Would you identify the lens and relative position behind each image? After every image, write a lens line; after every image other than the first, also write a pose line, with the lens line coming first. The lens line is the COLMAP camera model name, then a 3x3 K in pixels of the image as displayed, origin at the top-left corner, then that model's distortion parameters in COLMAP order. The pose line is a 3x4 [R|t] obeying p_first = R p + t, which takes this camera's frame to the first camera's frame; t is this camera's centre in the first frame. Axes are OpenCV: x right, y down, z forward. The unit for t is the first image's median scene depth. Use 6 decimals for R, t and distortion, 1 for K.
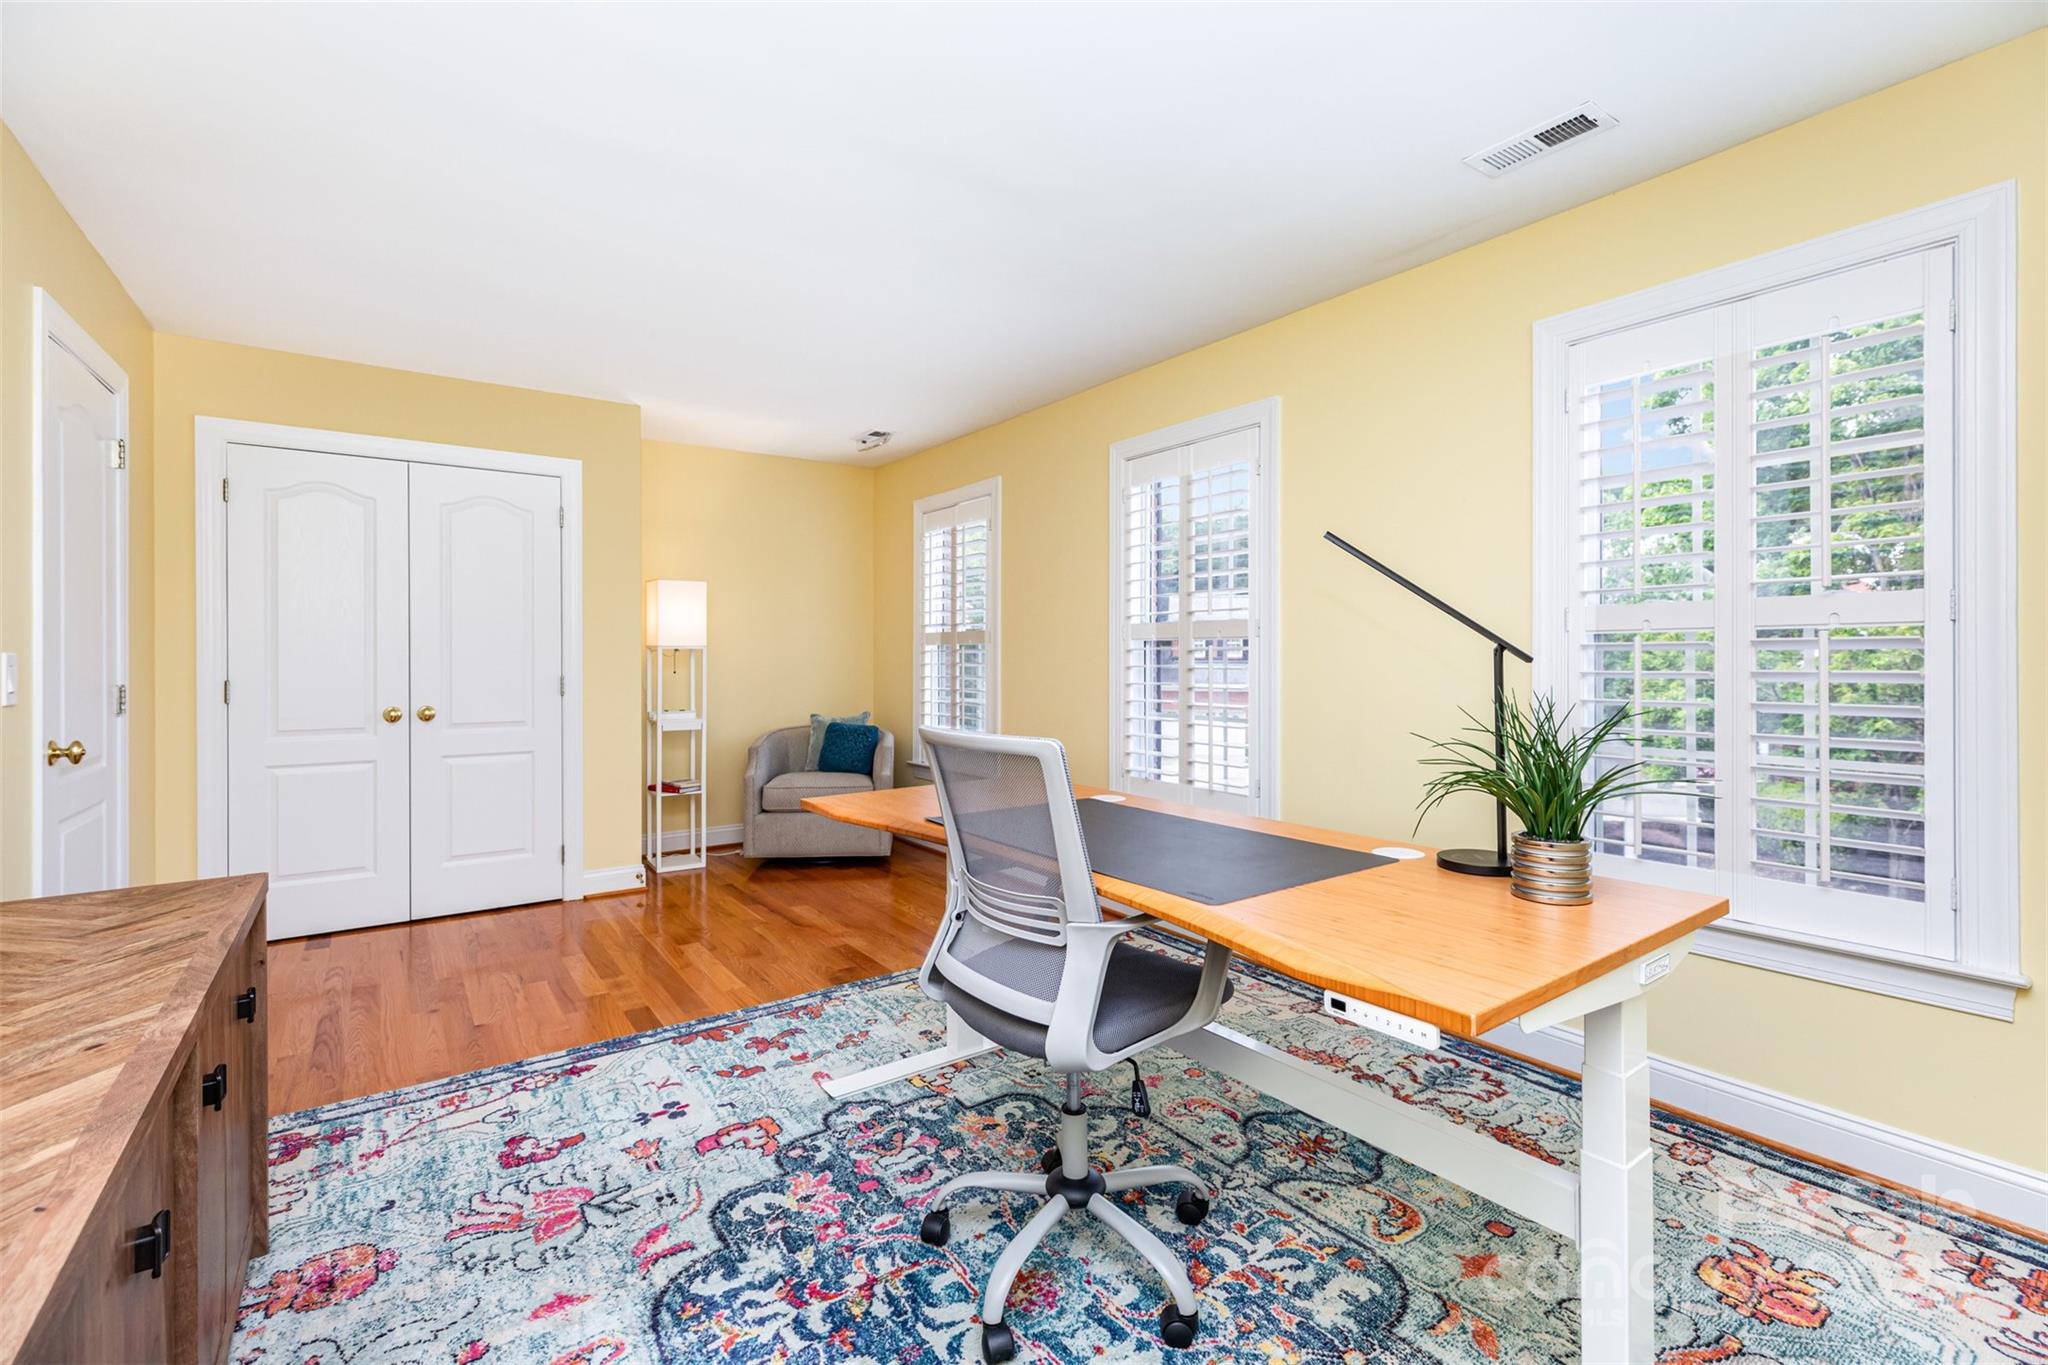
lens RADIAL K [[922.8, 0, 1027.1], [0, 922.8, 663.4], [0, 0, 1]] dist [0.000981, 0.000281]
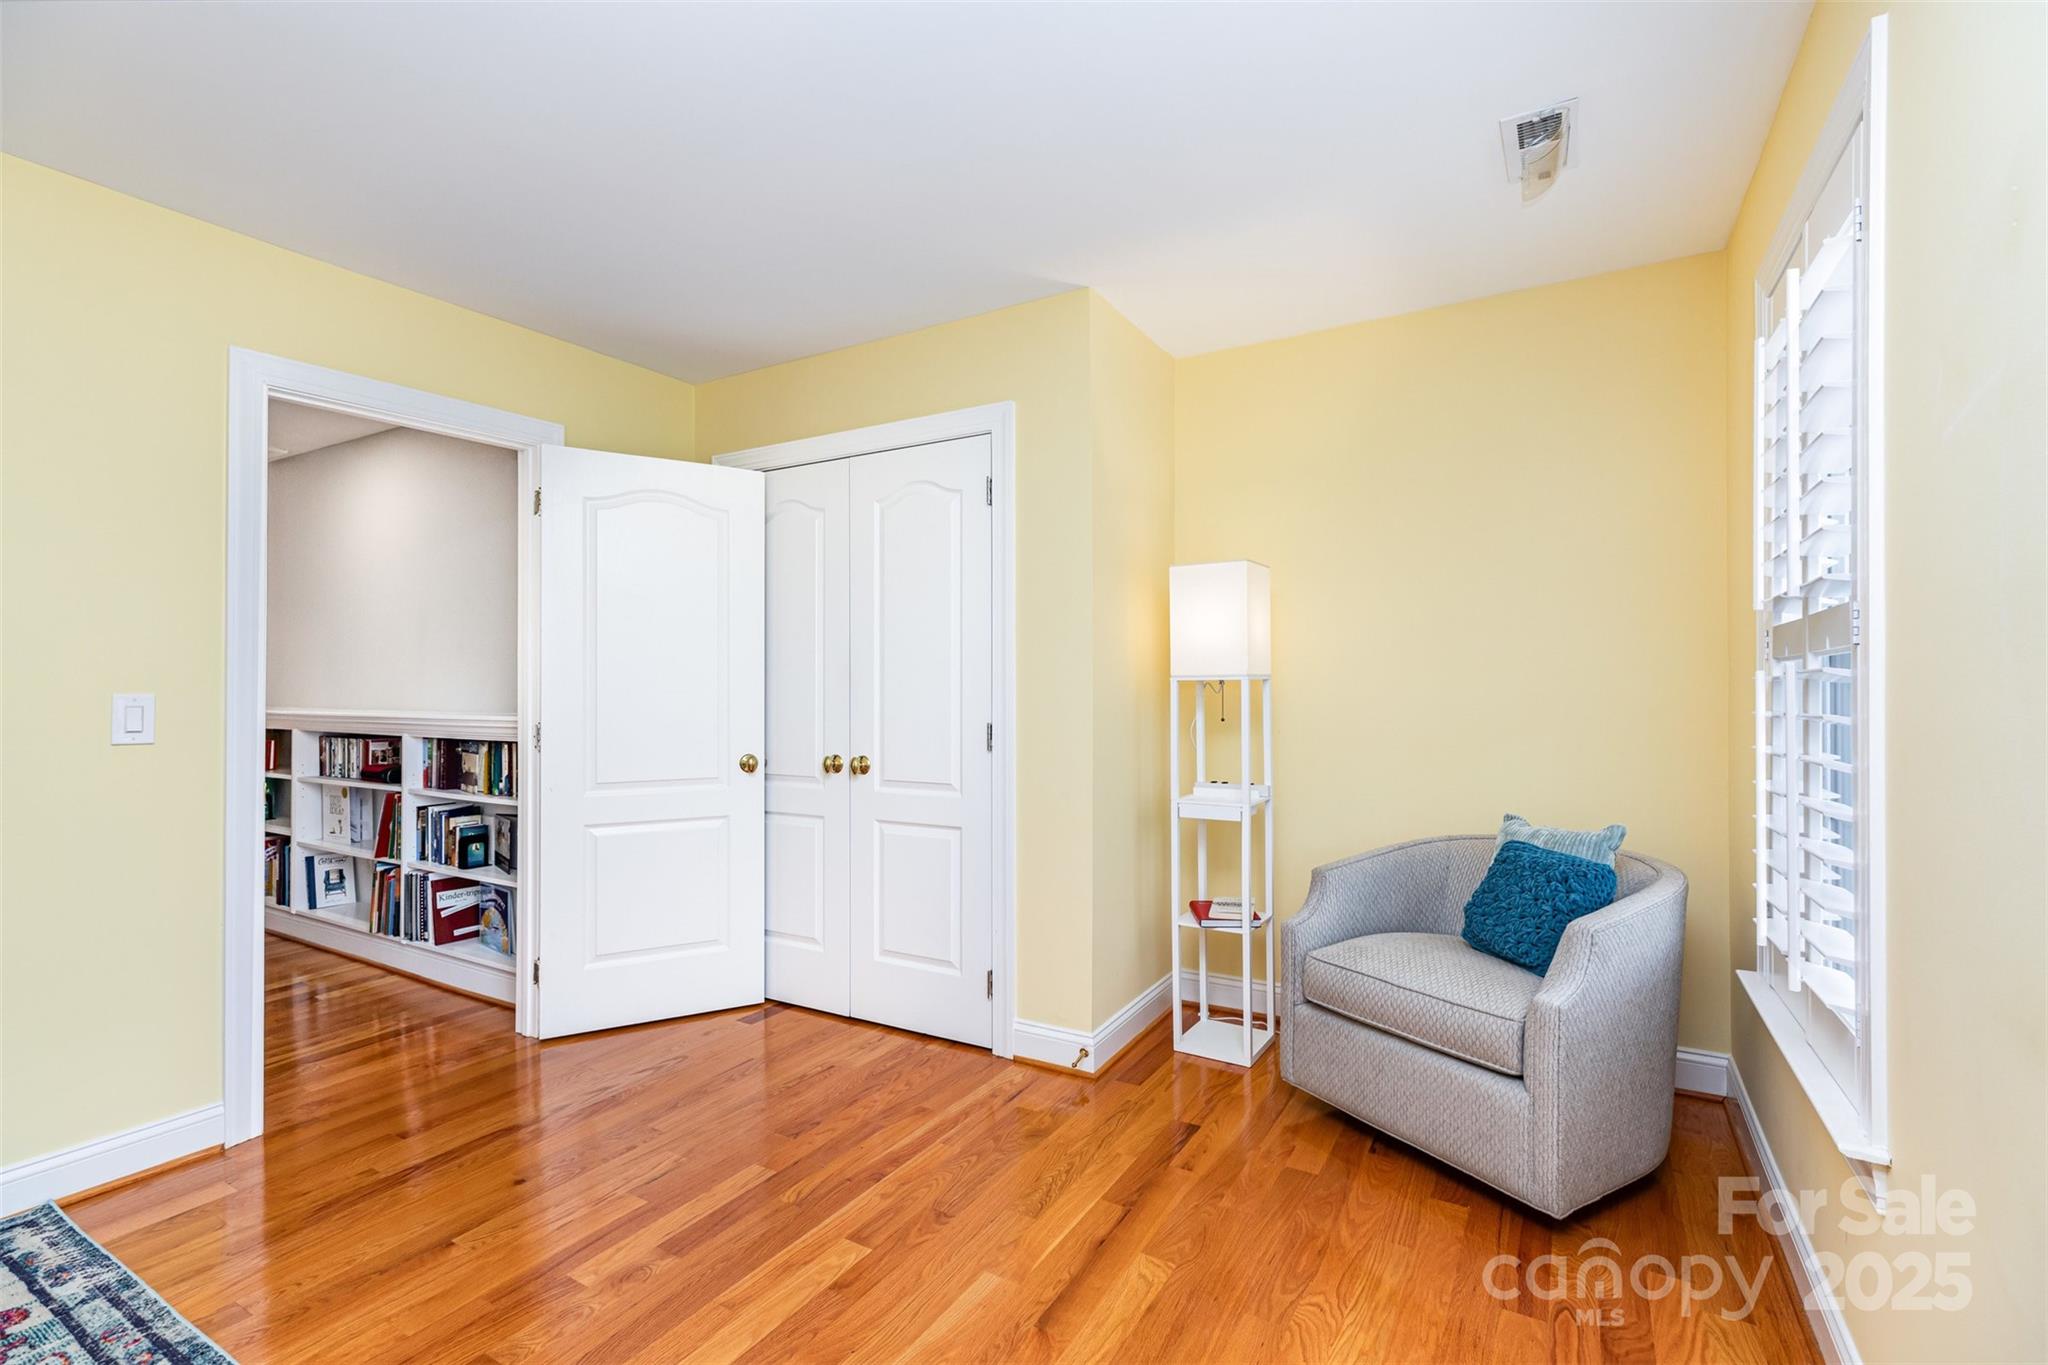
lens RADIAL K [[922.8, 0, 1015.3], [0, 922.8, 690.9], [0, 0, 1]] dist [0.000981, 0.000281]
pose [[0.398773, 0.002089, -0.917047, 0.215082], [-0.003946, 0.999992, 0.000562, -0.016517], [0.917041, 0.003395, 0.398778, 1.254441]]
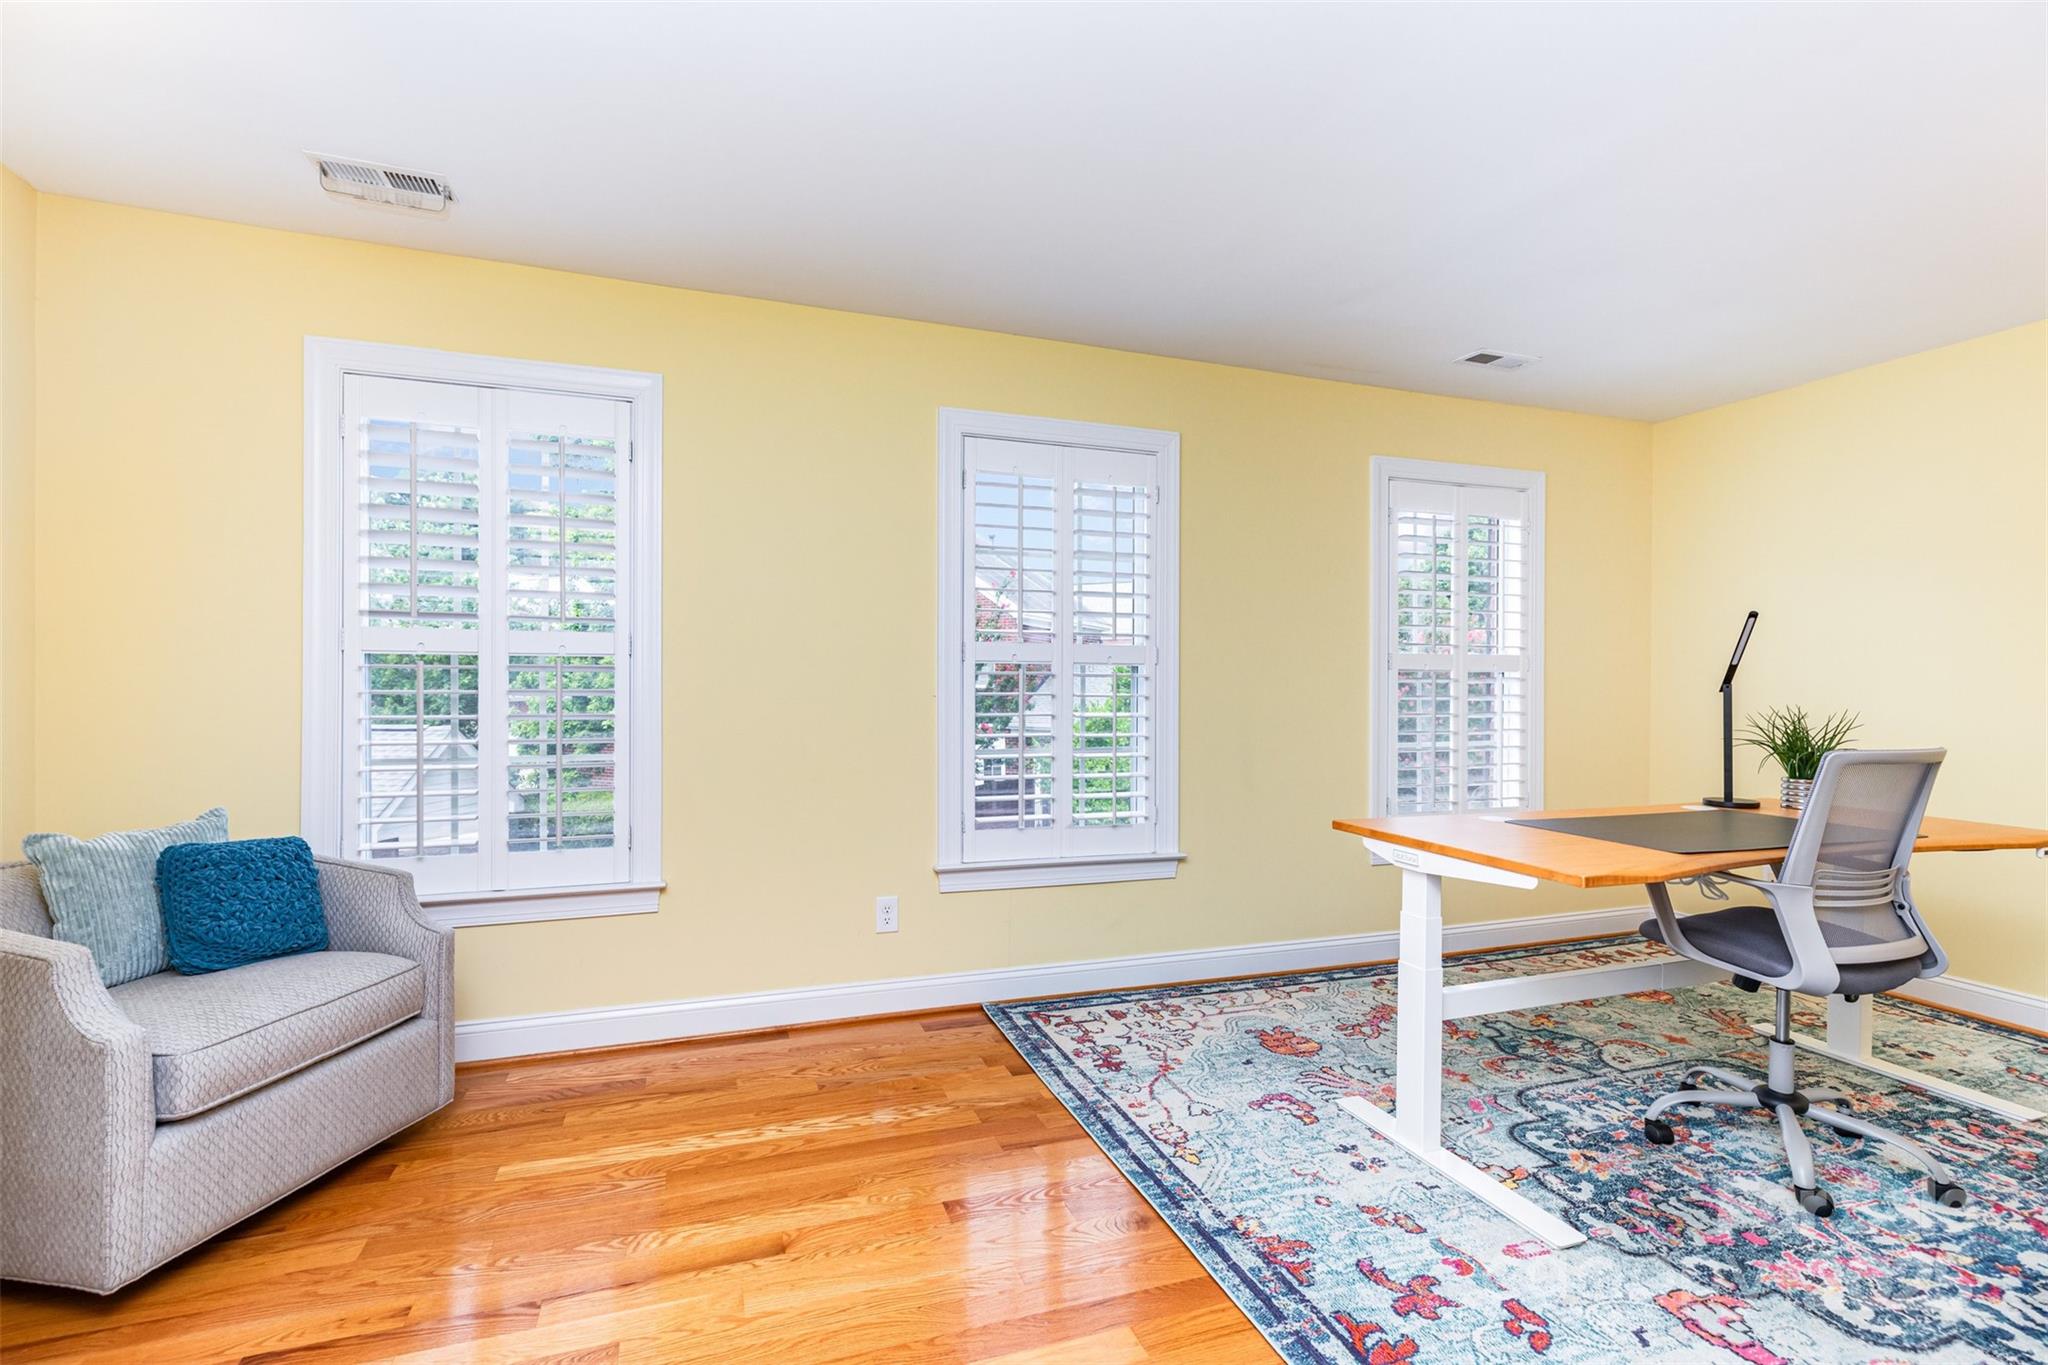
lens RADIAL K [[922.8, 0, 1033.9], [0, 922.8, 688.5], [0, 0, 1]] dist [0.000981, 0.000281]
pose [[0.271027, -0.002522, 0.962568, -1.022040], [-0.001268, 0.999995, 0.002977, -0.006673], [-0.962571, -0.002028, 0.271023, 1.151345]]
